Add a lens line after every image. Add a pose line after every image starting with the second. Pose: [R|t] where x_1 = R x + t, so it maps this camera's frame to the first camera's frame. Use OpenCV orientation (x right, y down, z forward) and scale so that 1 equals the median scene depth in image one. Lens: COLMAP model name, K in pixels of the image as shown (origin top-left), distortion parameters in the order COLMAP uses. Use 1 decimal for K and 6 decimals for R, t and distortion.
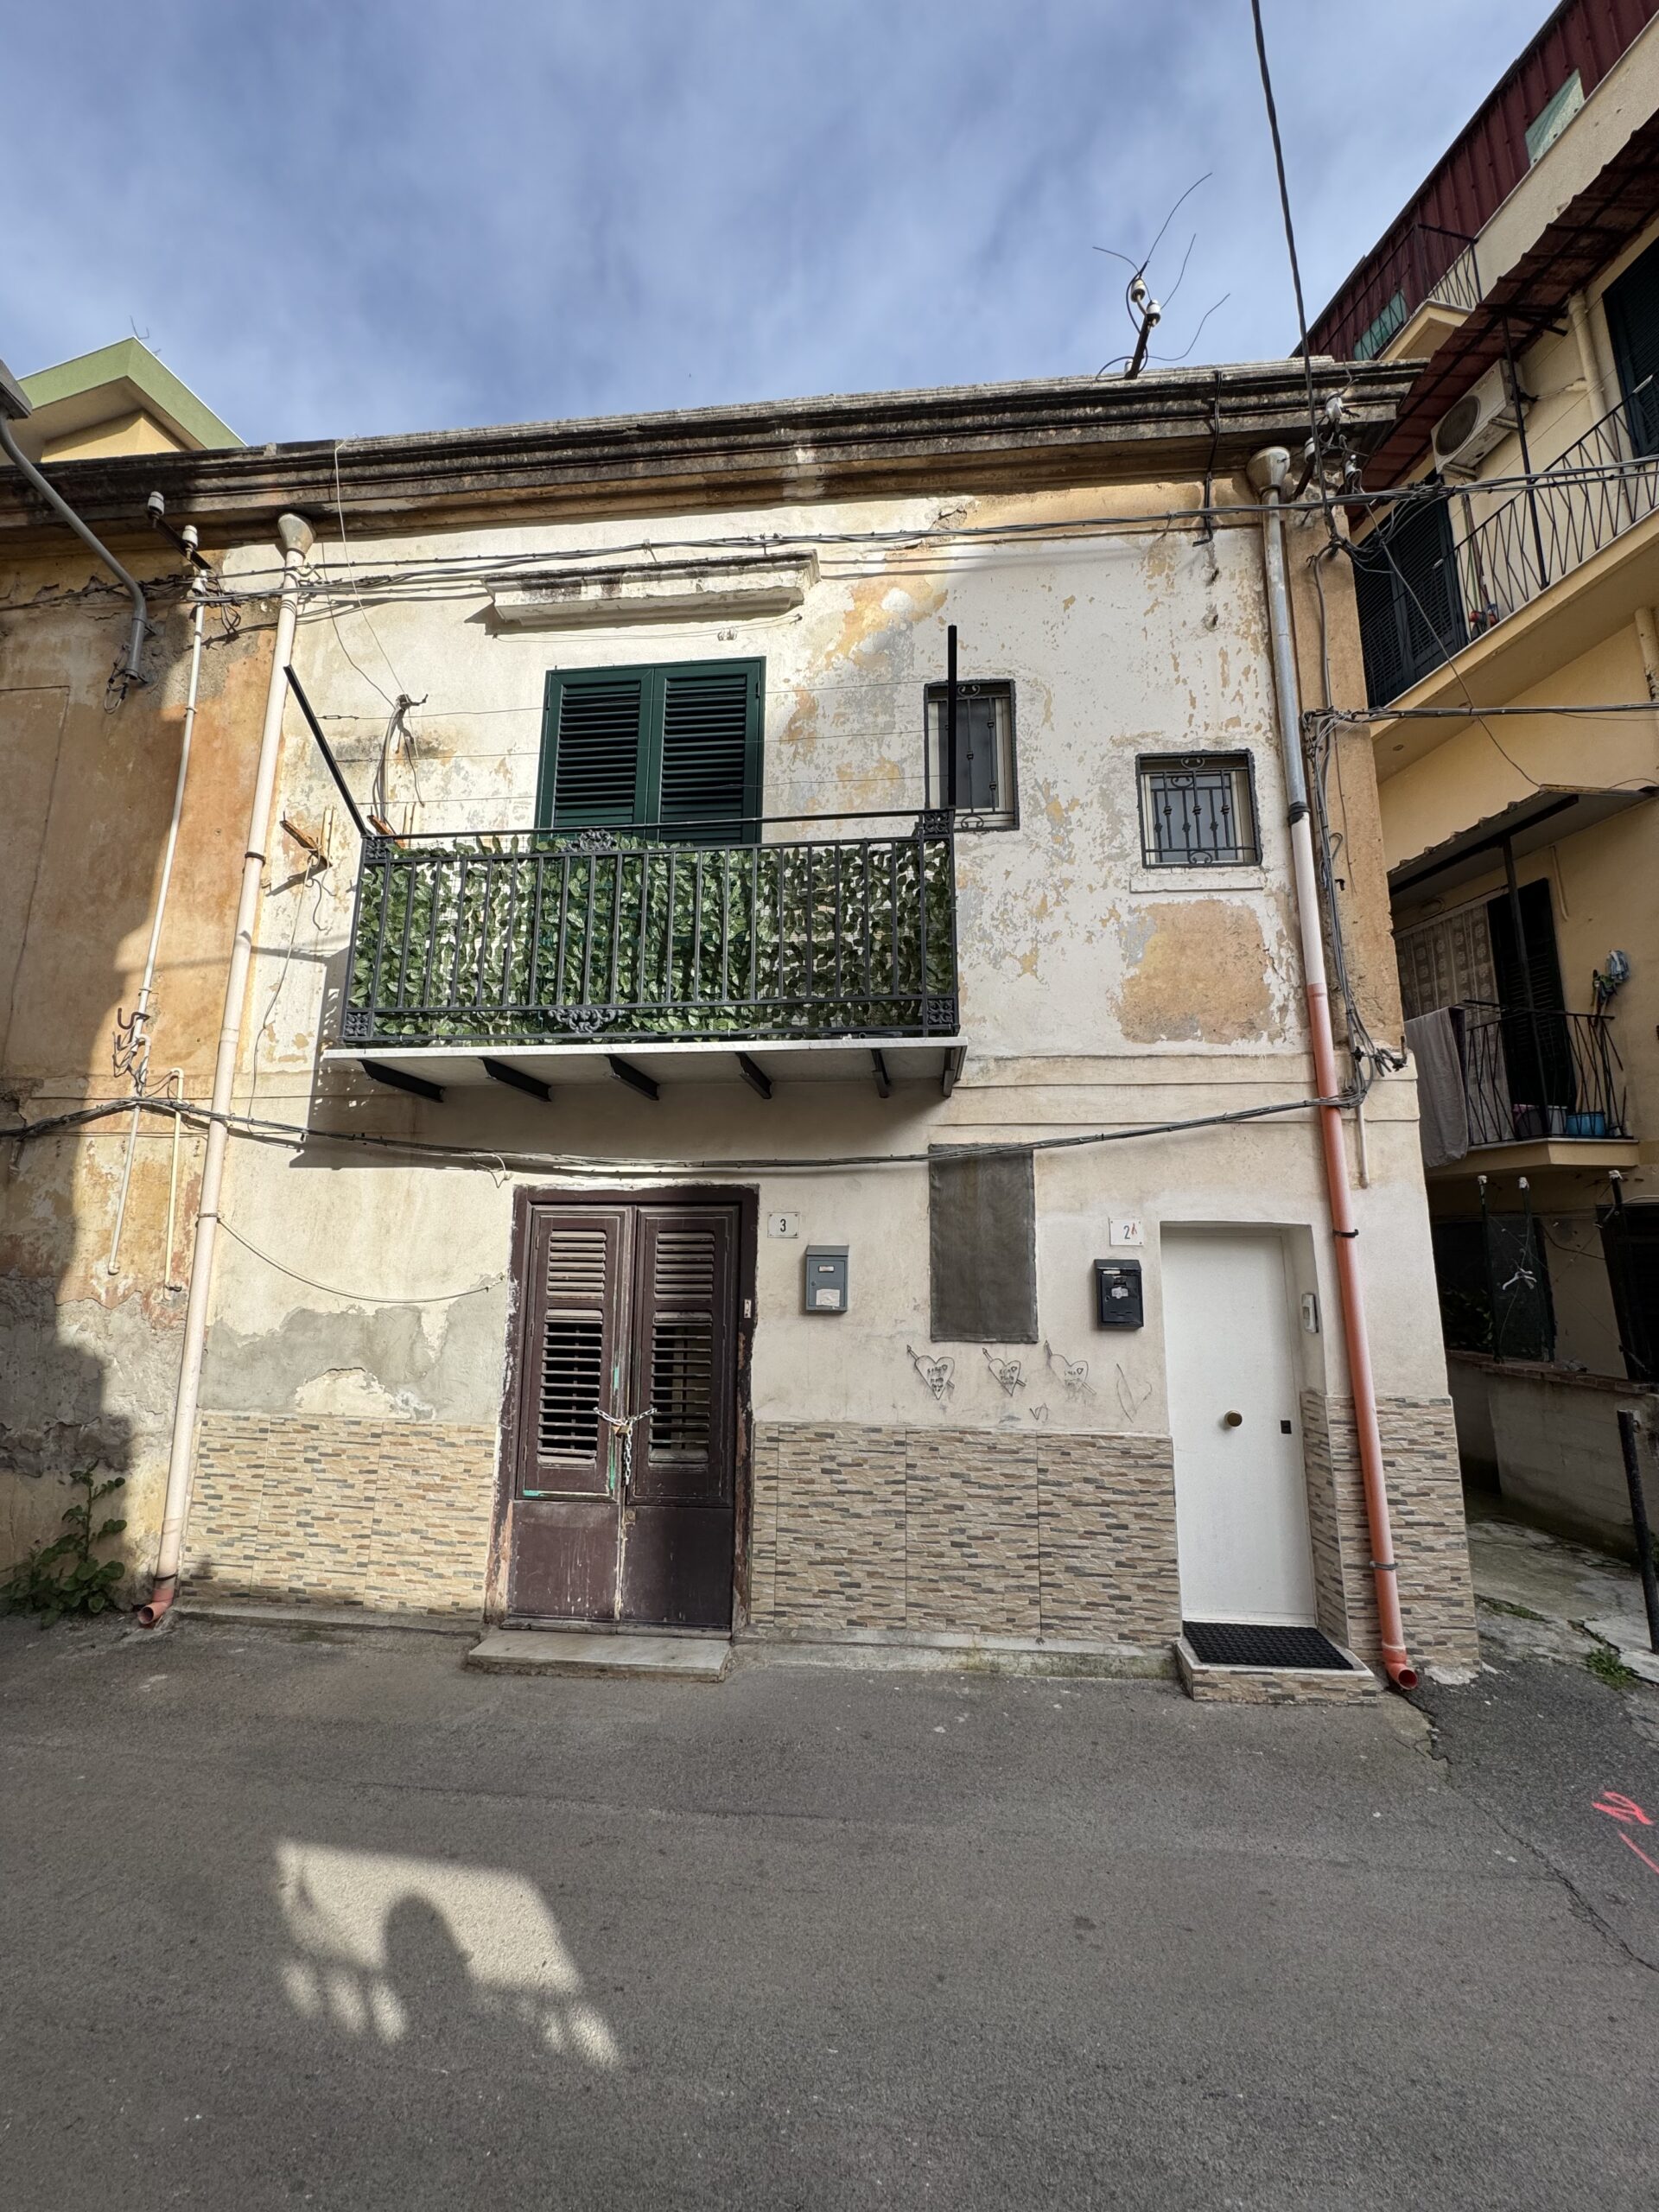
lens RADIAL K [[881.6, 0, 830.0], [0, 881.6, 1102.3], [0, 0, 1]] dist [-0.005257, 0.000923]
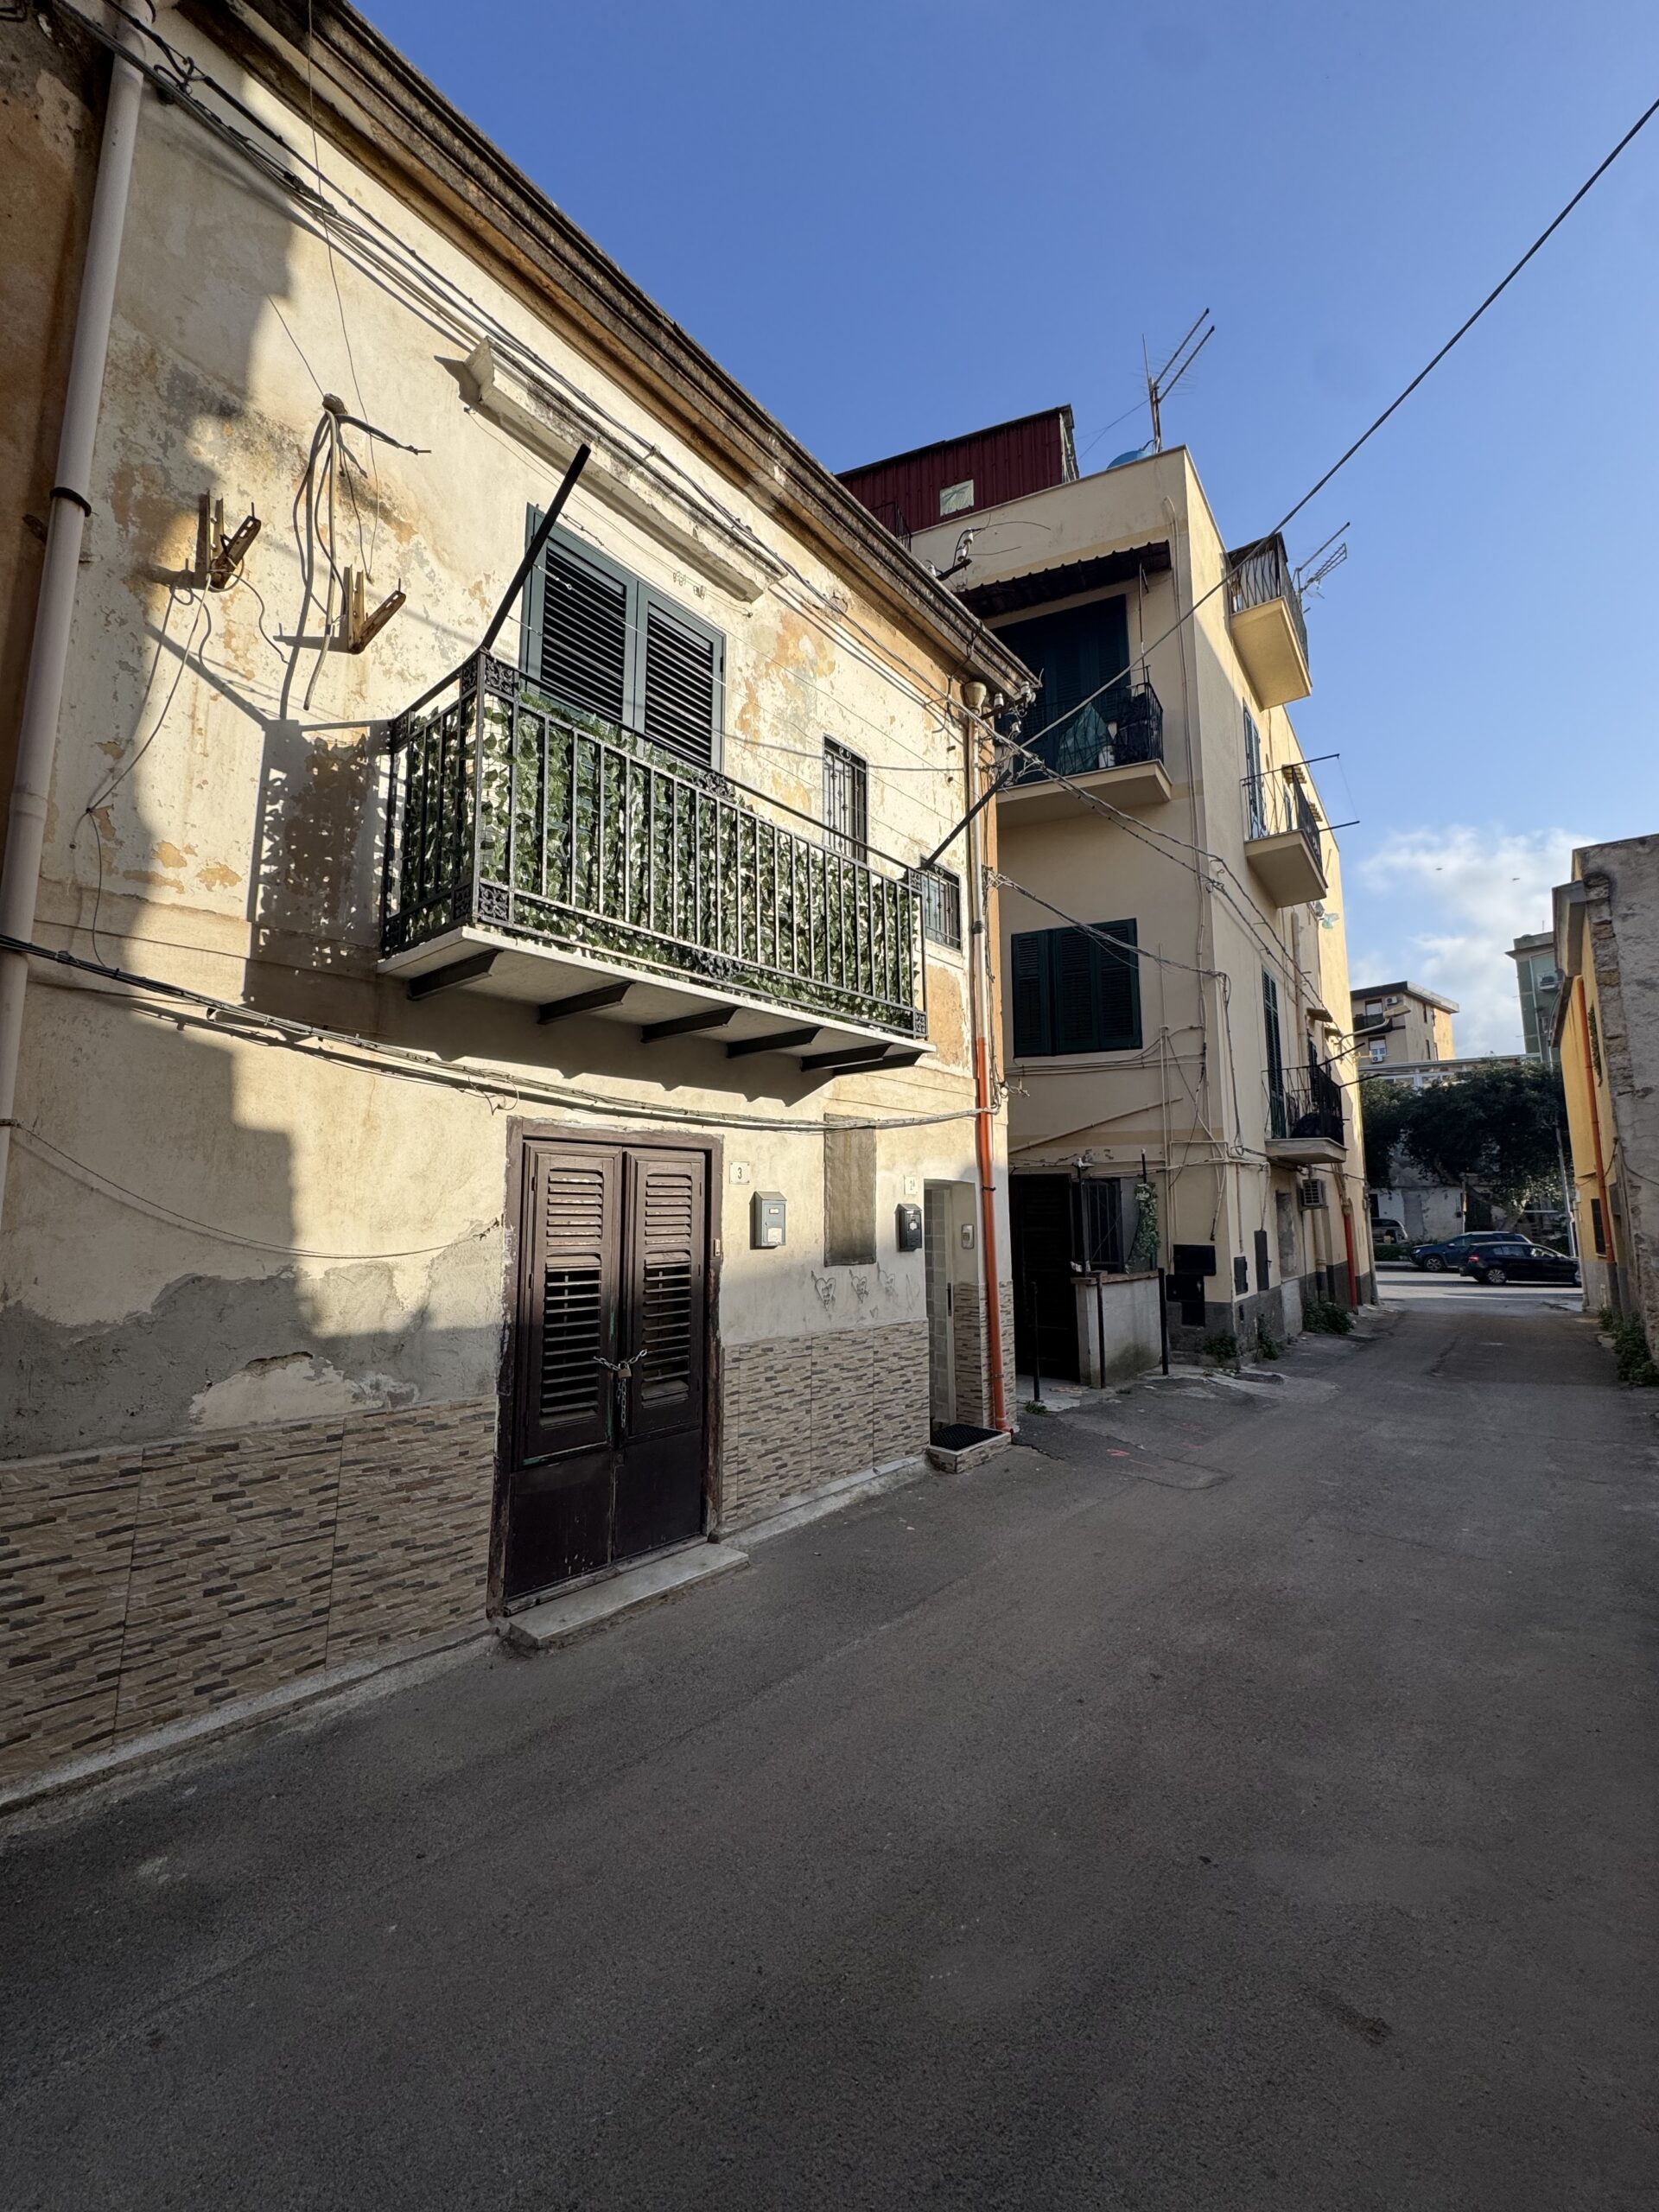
lens RADIAL K [[872.7, 0, 833.4], [0, 872.7, 1104.2], [0, 0, 1]] dist [-0.003110, -0.000292]
pose [[0.572593, 0.095742, 0.814230, -0.909469], [-0.139669, 0.990031, -0.018194, 0.056523], [-0.807855, -0.103305, 0.580257, 0.268794]]
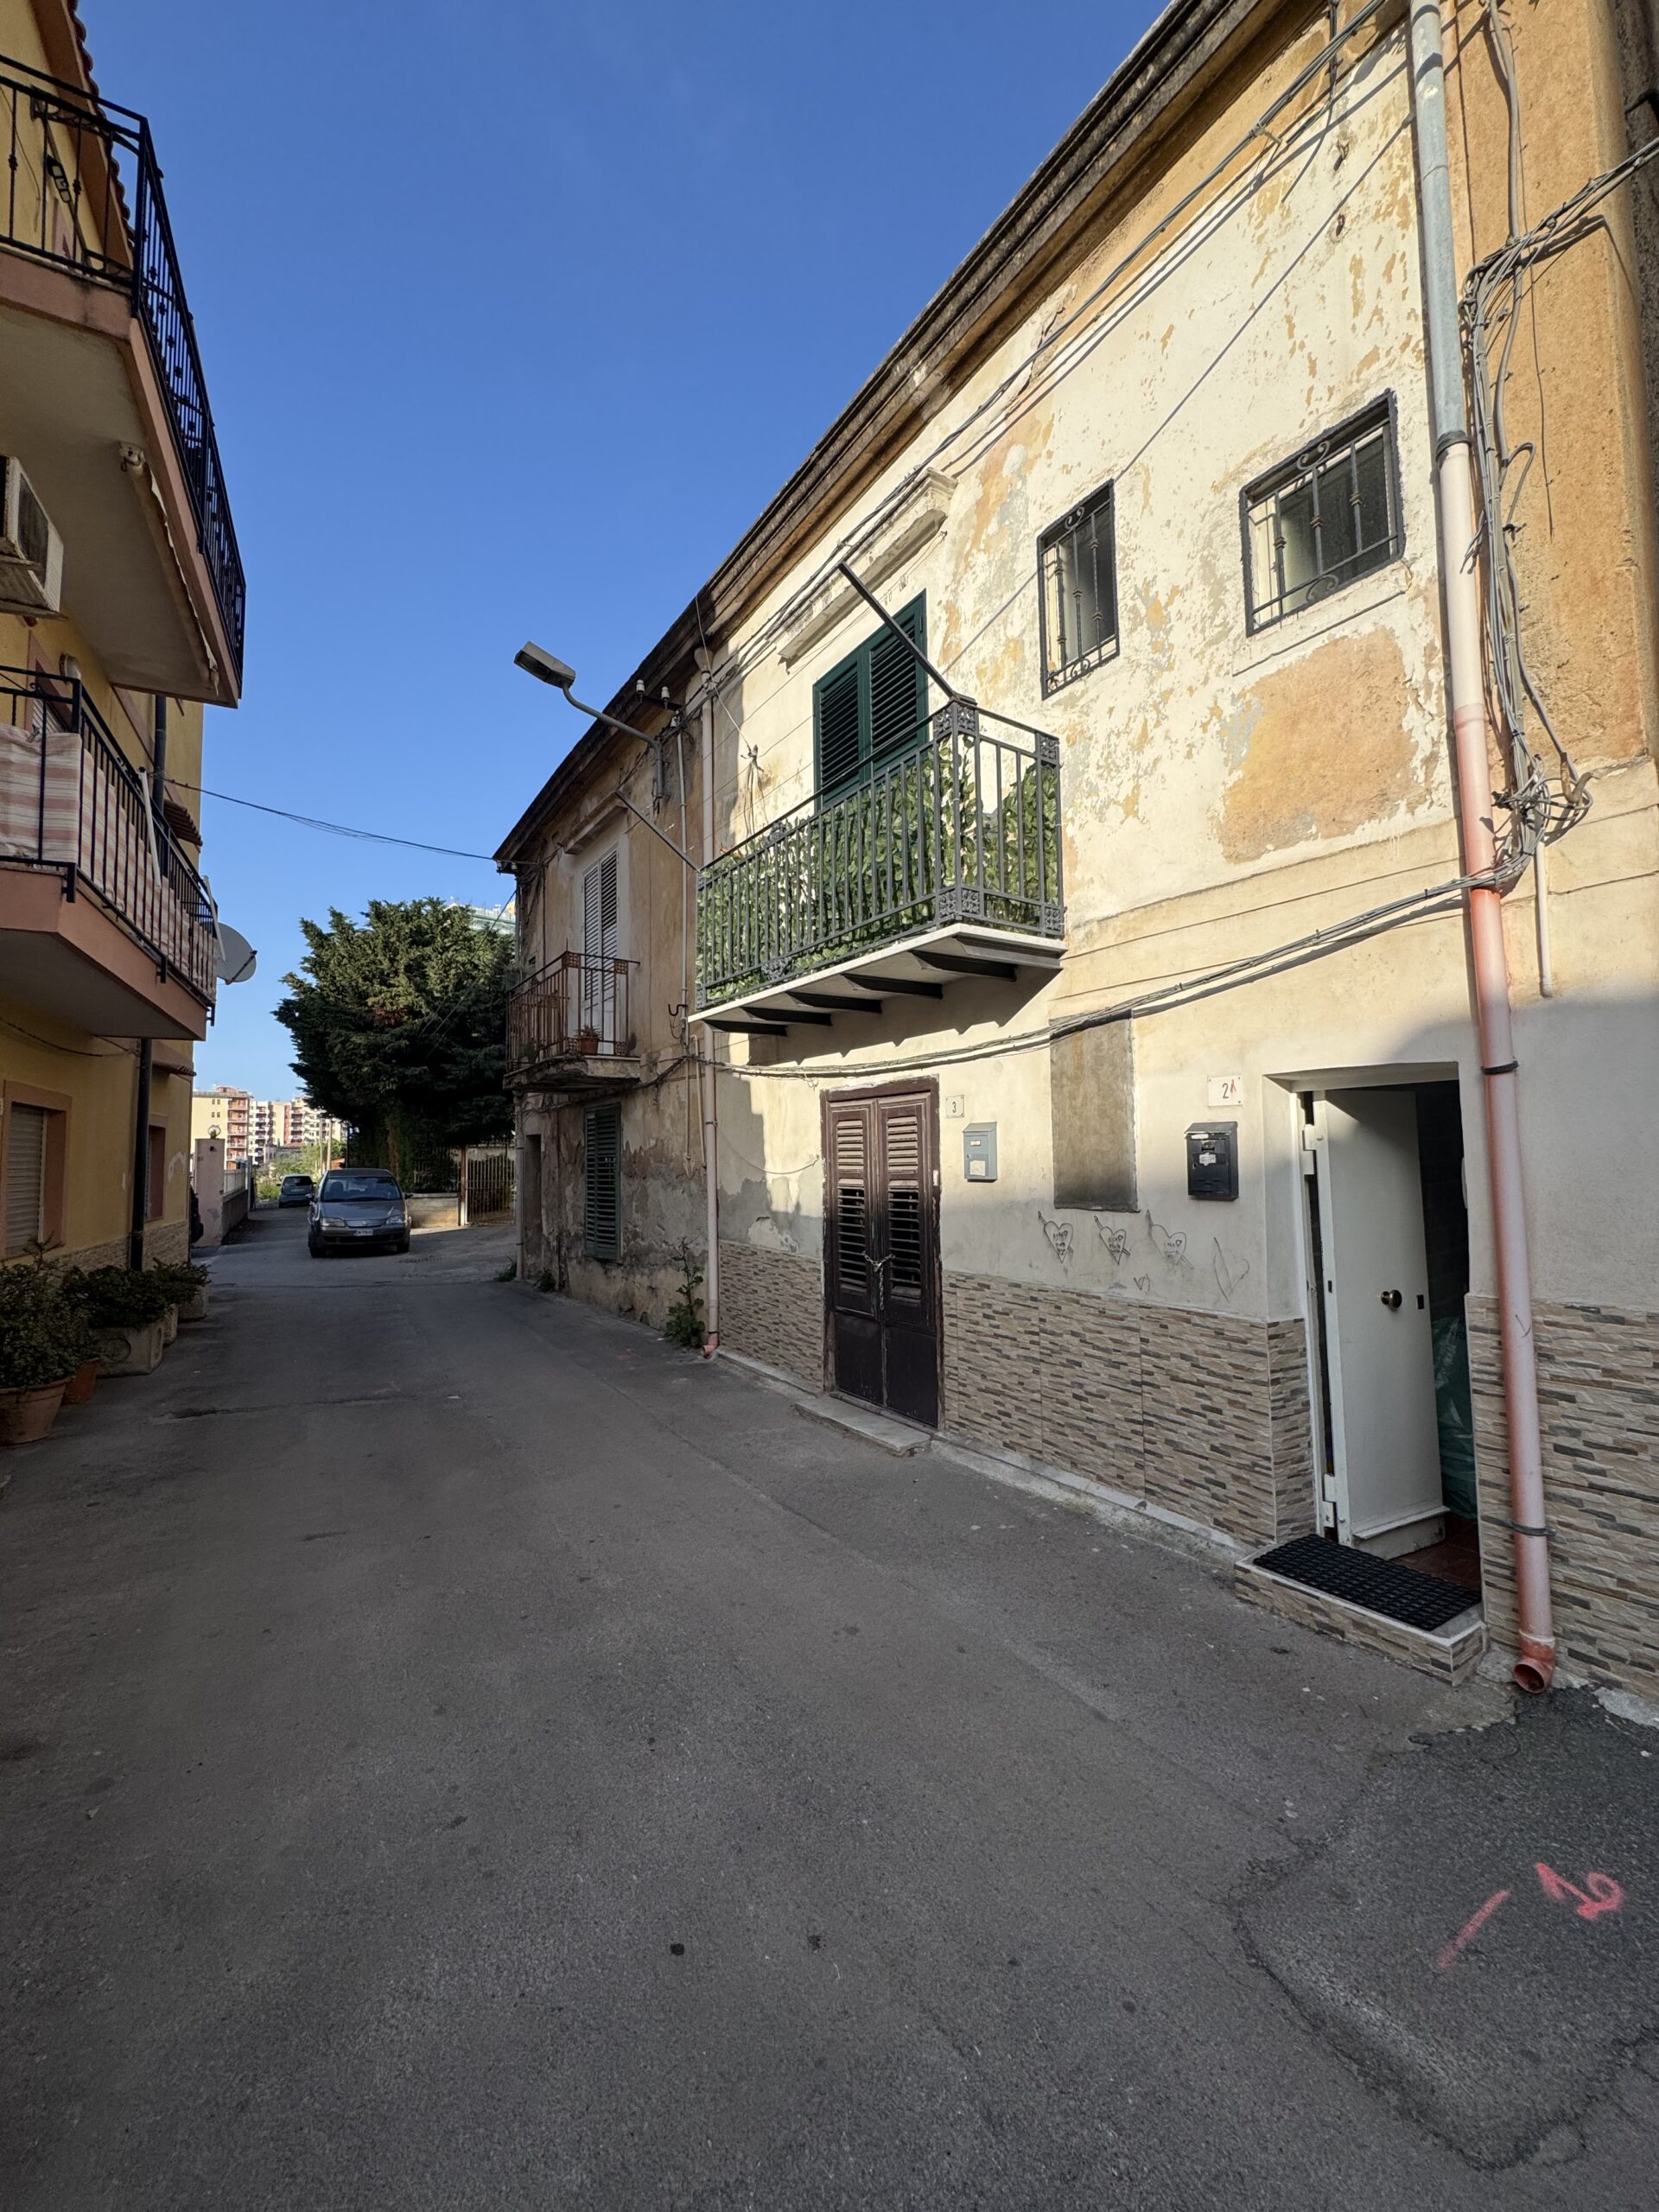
lens RADIAL K [[881.2, 0, 829.3], [0, 881.2, 1102.5], [0, 0, 1]] dist [-0.005797, 0.000685]
pose [[0.630861, -0.066605, -0.773032, 0.740293], [0.158135, 0.986434, 0.044060, 0.057820], [0.759610, -0.150040, 0.632835, 0.151083]]
